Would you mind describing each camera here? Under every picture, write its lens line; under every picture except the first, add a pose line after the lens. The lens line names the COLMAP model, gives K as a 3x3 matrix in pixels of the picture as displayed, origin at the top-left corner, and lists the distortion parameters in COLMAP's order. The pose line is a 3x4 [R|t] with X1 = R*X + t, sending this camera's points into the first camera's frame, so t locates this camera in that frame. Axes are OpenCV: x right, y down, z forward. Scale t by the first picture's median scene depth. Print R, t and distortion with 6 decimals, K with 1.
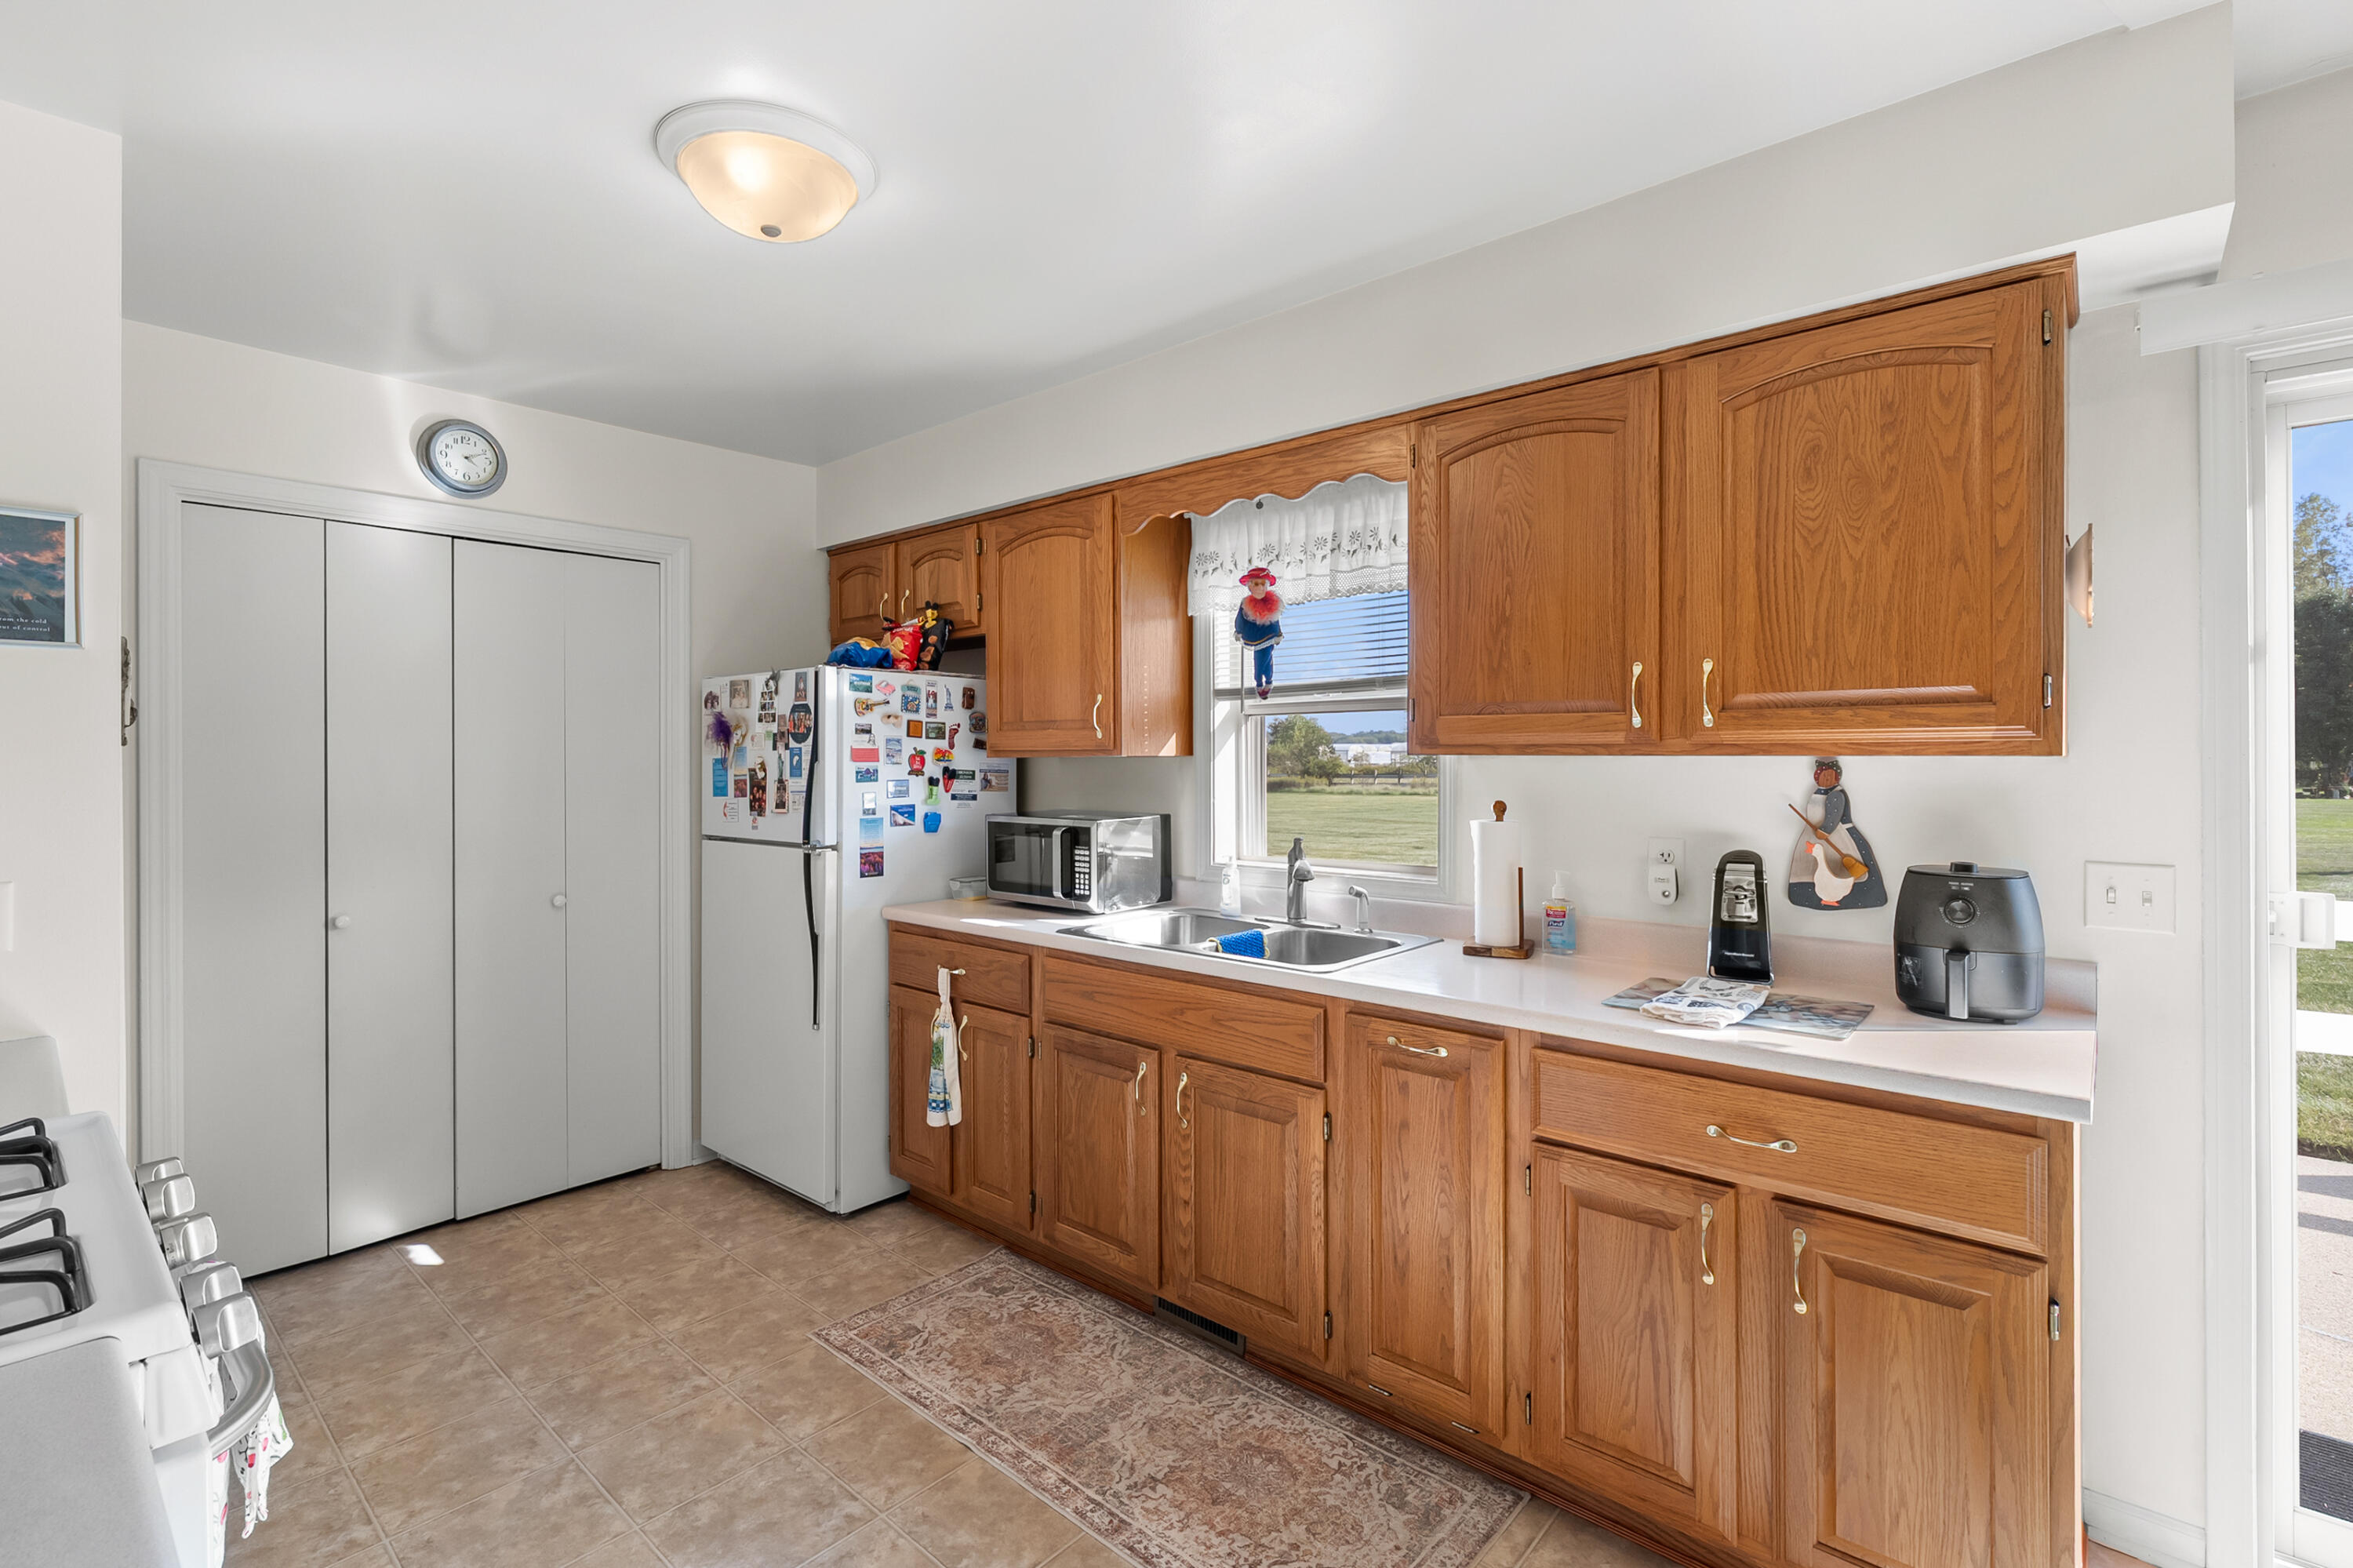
lens RADIAL K [[1079.4, 0, 1177.0], [0, 1079.4, 750.0], [0, 0, 1]] dist [-0.013522, 0.012250]
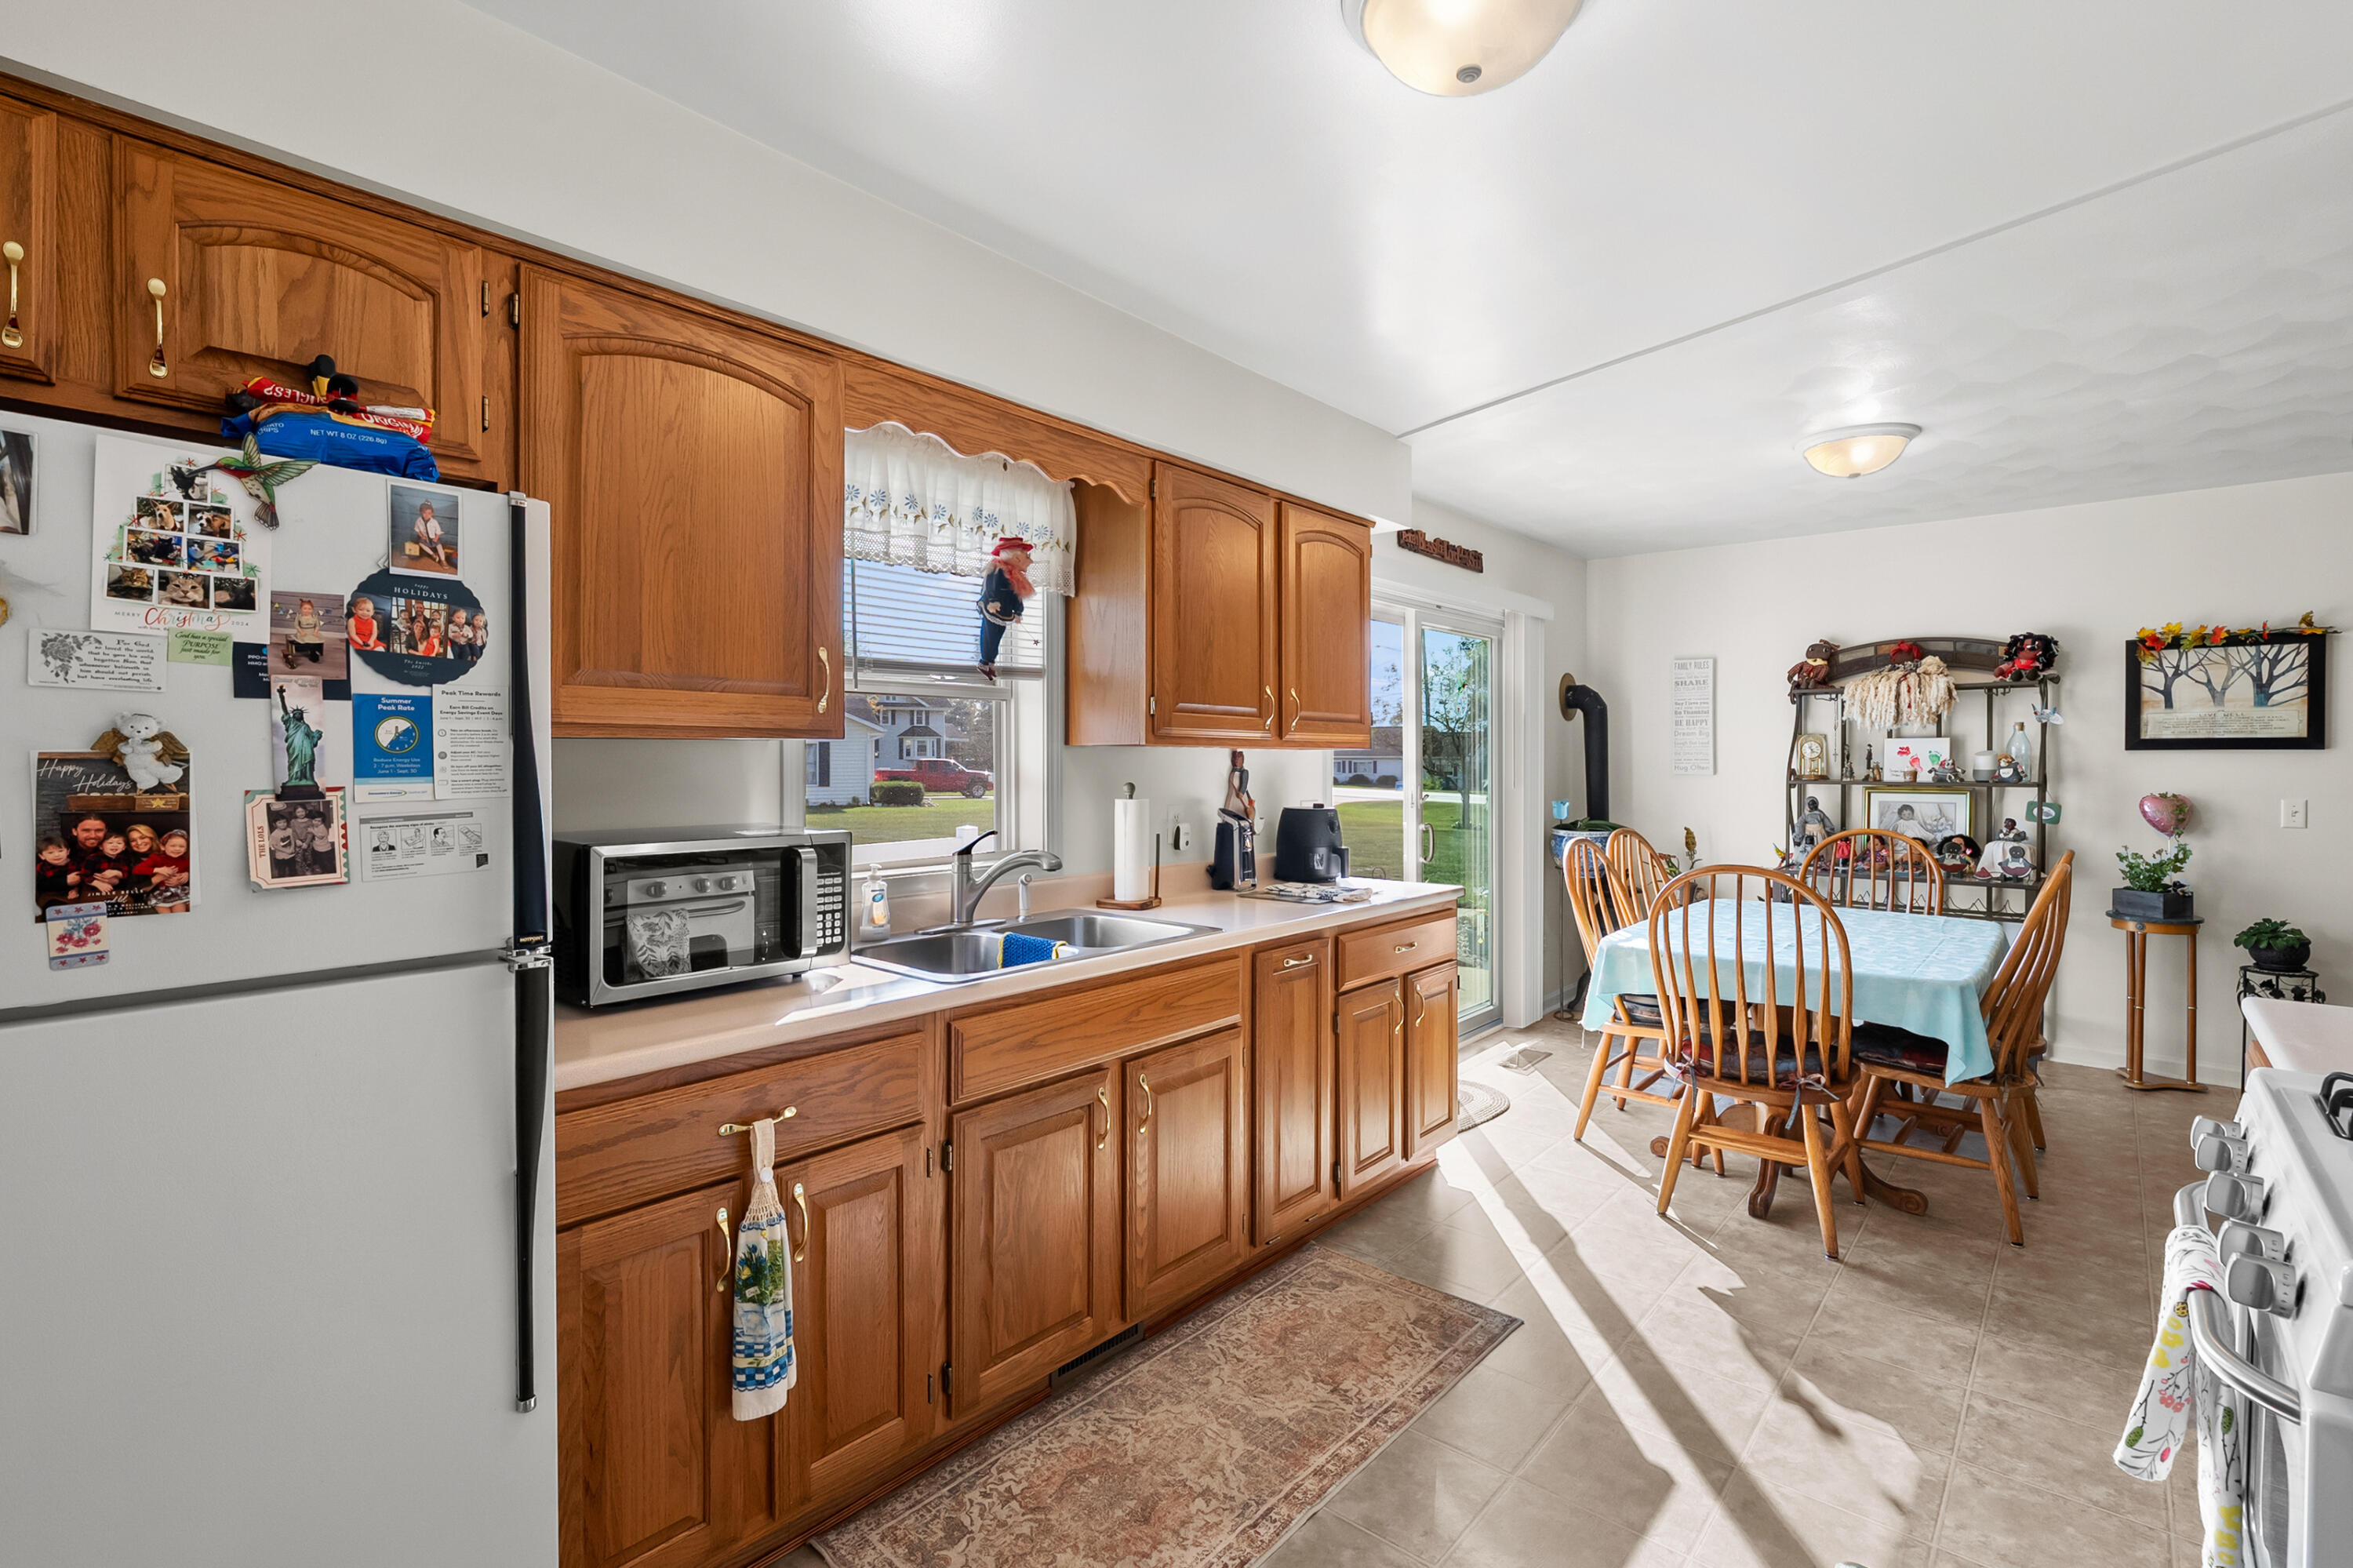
lens RADIAL K [[1068.4, 0, 1172.4], [0, 1068.4, 766.6], [0, 0, 1]] dist [-0.001112, 0.000275]
pose [[-0.006765, -0.003773, 0.999970, -0.710579], [-0.006381, 0.999973, 0.003730, 0.018415], [-0.999957, -0.006356, -0.006789, 0.745641]]
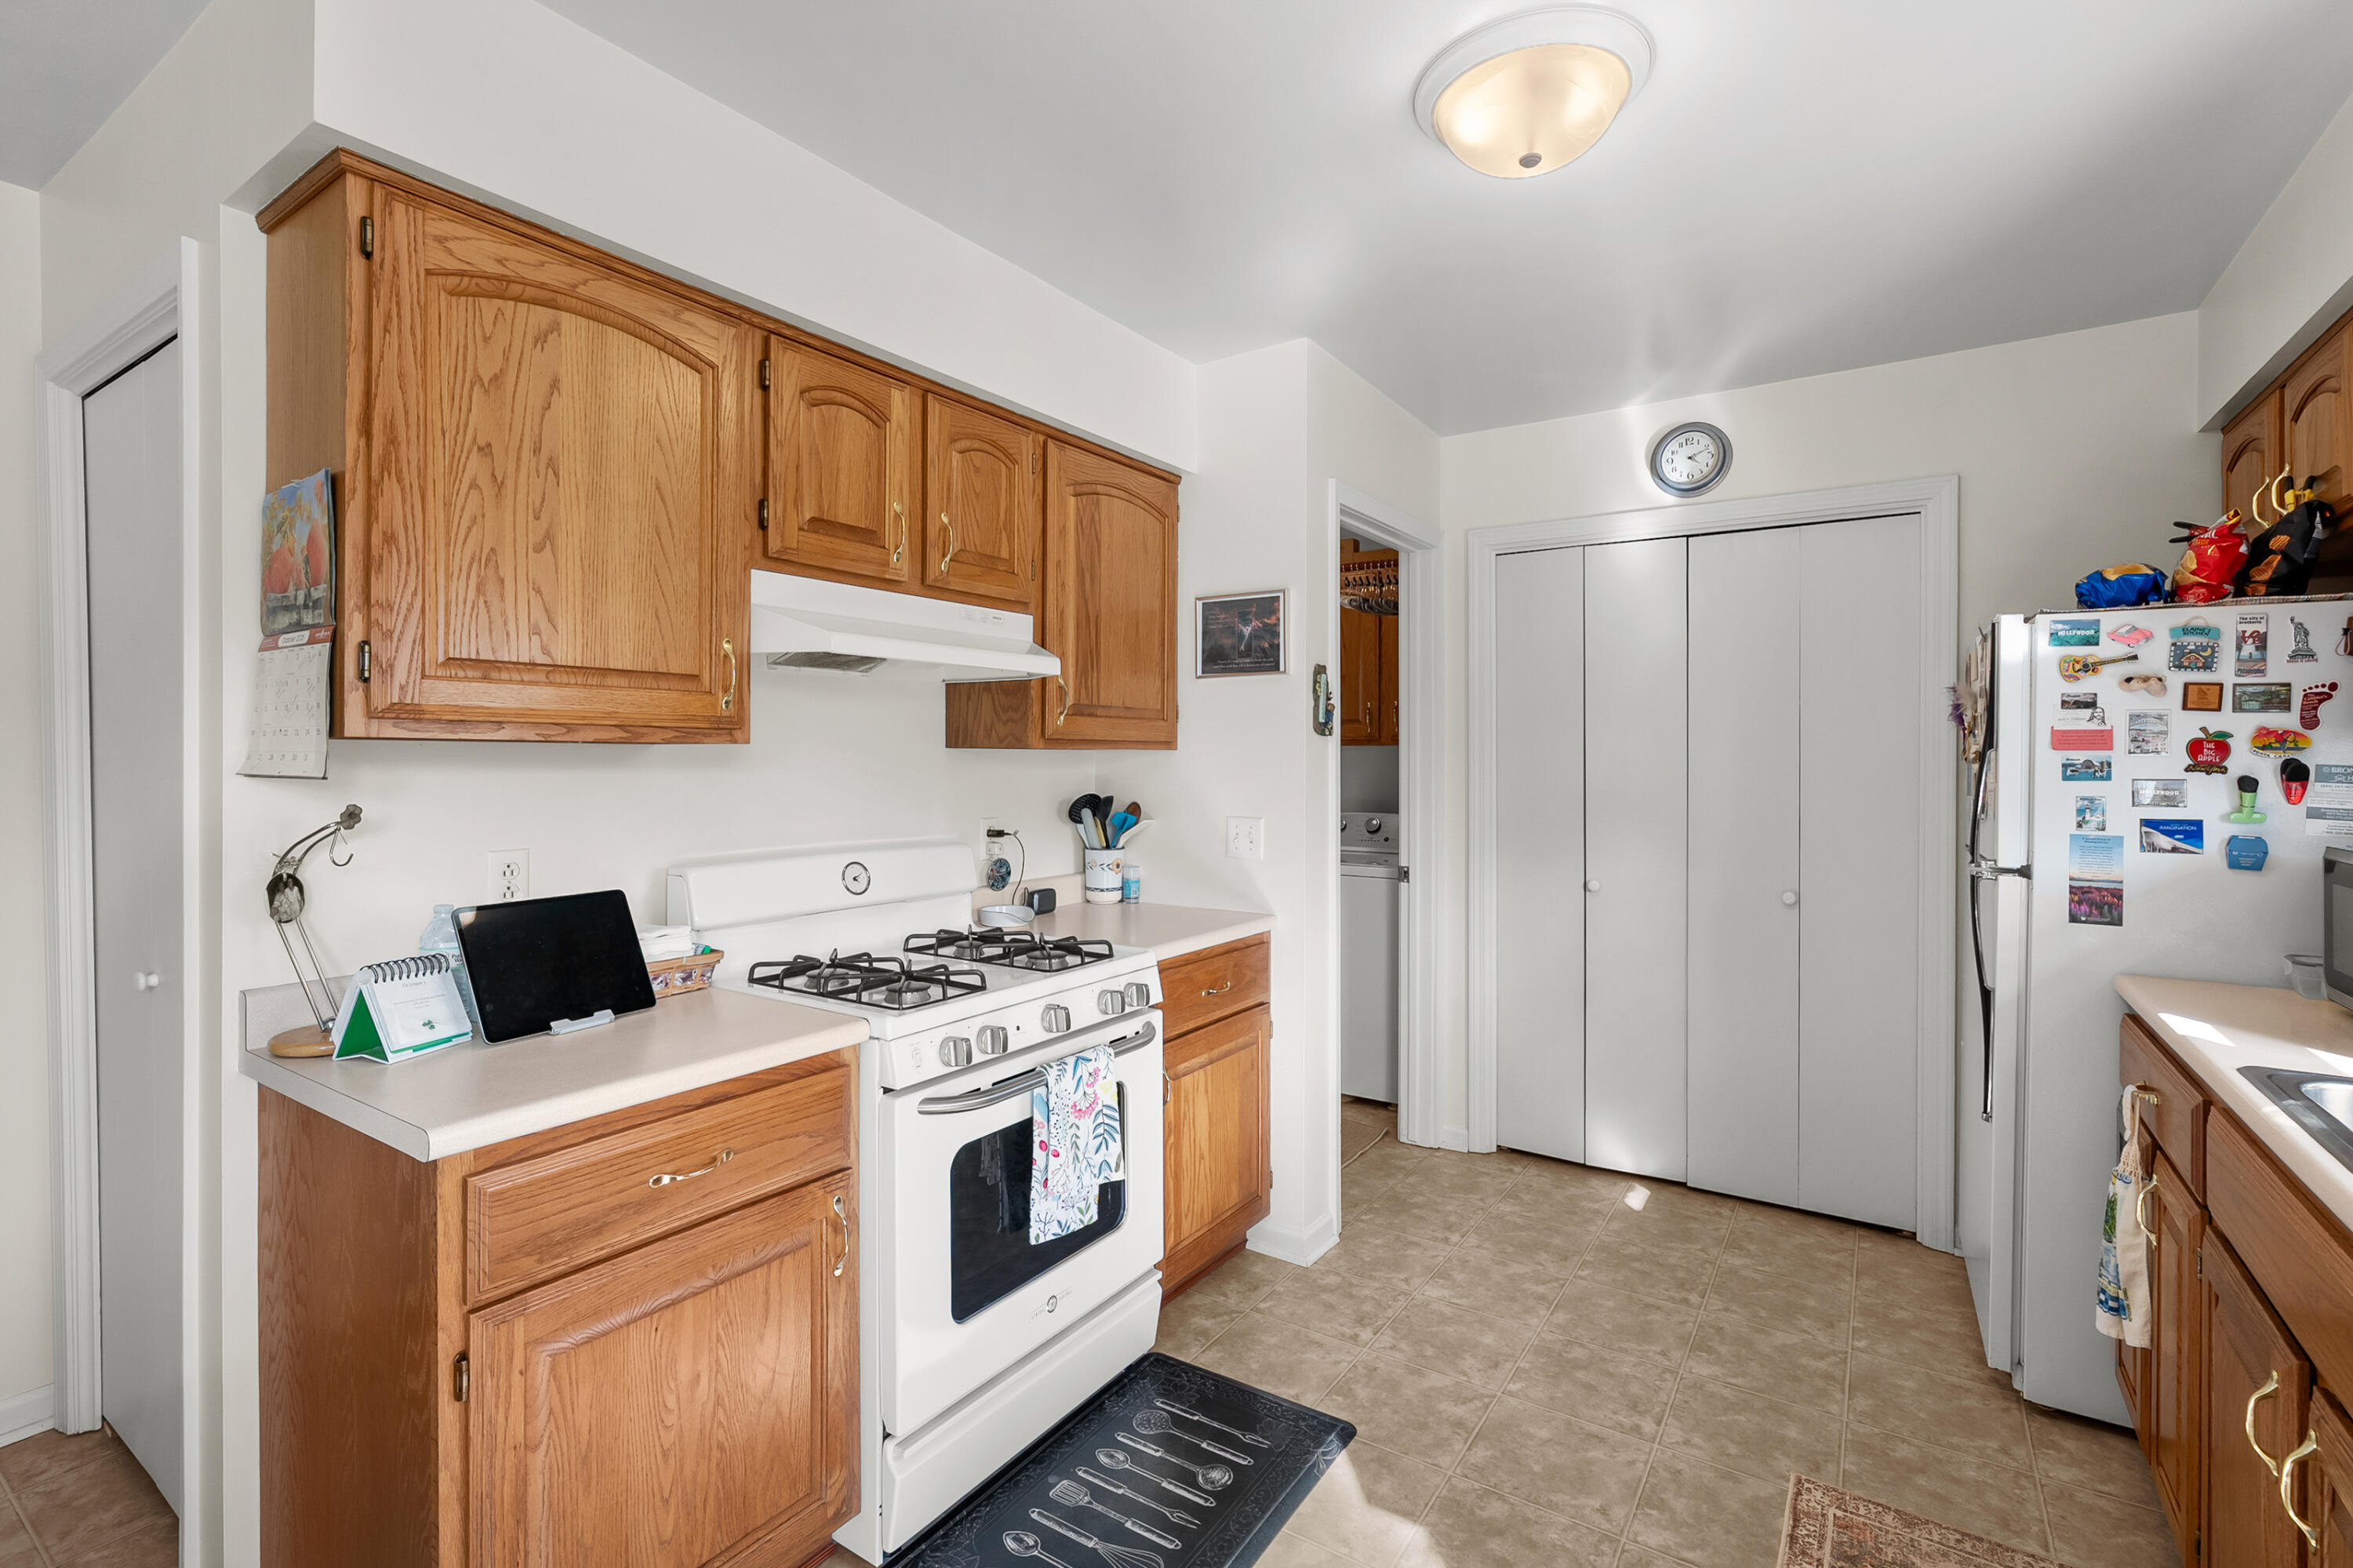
lens RADIAL K [[1068.4, 0, 1172.4], [0, 1068.4, 766.6], [0, 0, 1]] dist [-0.001112, 0.000275]
pose [[0.131254, 0.013145, -0.991262, 0.291493], [0.002290, 0.999905, 0.013562, 0.010862], [0.991346, -0.004050, 0.131212, 0.357785]]
